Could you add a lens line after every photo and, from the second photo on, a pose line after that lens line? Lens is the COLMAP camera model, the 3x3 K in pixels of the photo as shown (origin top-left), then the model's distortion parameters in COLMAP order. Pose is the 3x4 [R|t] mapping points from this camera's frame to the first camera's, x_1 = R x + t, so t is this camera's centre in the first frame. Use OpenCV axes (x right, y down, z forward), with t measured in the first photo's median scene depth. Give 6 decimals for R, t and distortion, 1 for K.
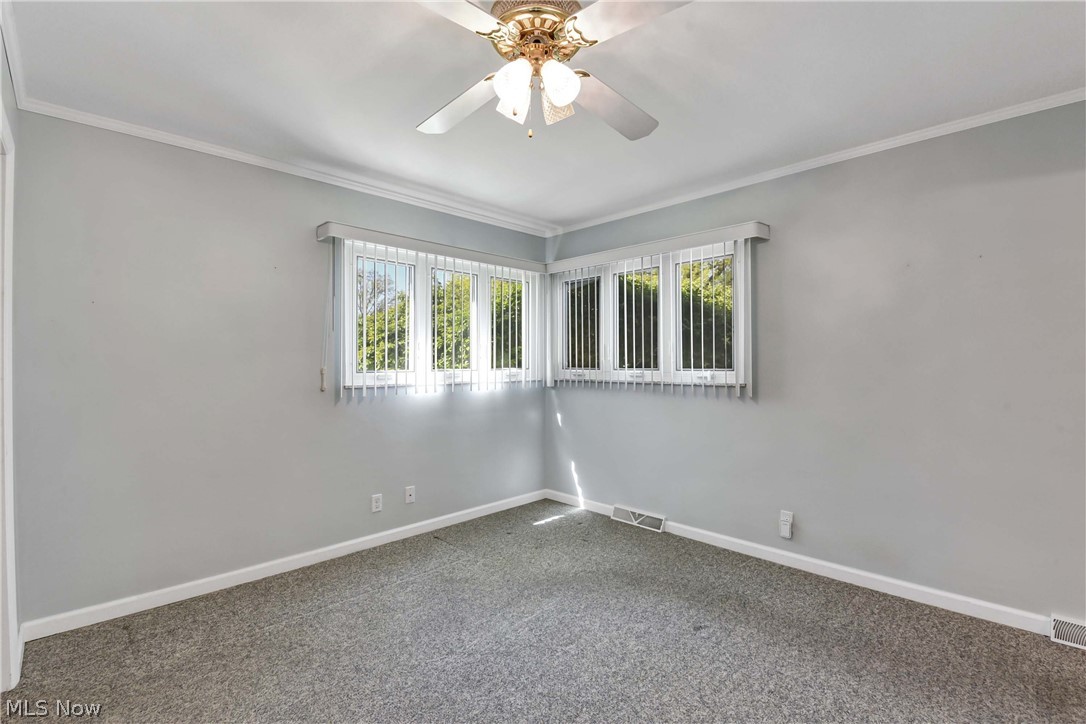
lens RADIAL K [[476.4, 0, 537.5], [0, 476.4, 353.8], [0, 0, 1]] dist [-0.011733, -0.004096]
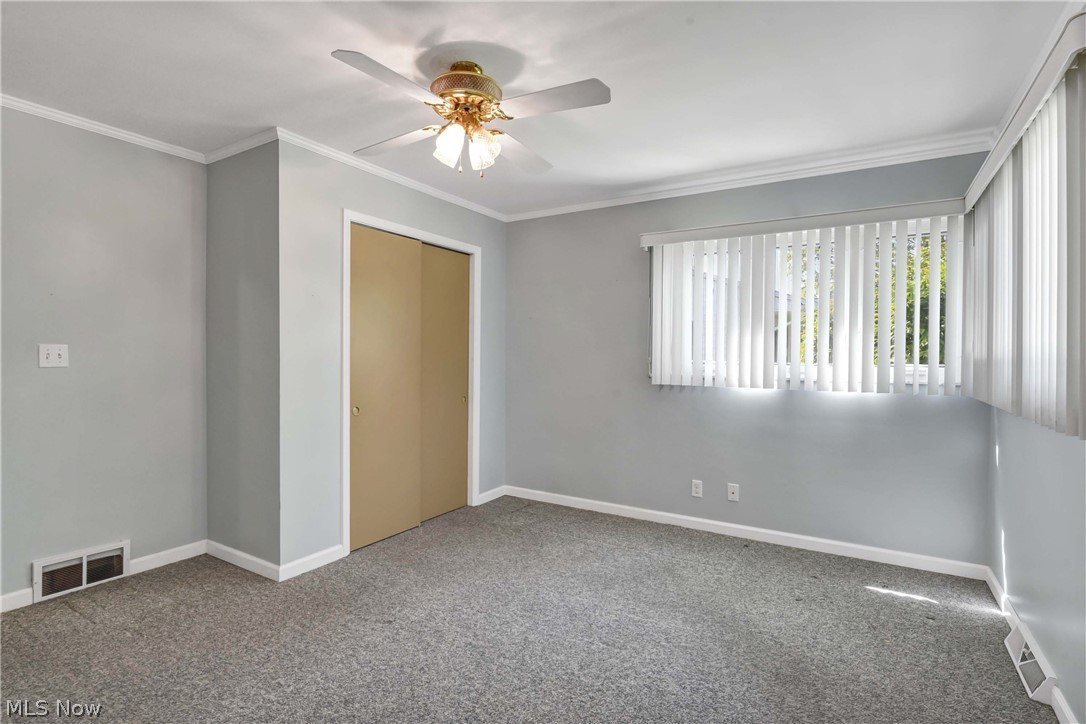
lens RADIAL K [[518.7, 0, 561.8], [0, 518.7, 361.6], [0, 0, 1]] dist [-0.006460, -0.006522]
pose [[0.278802, 0.021493, -0.960108, 0.682695], [-0.001232, 0.999757, 0.022023, 0.010122], [0.960348, -0.004958, 0.278760, 0.408503]]
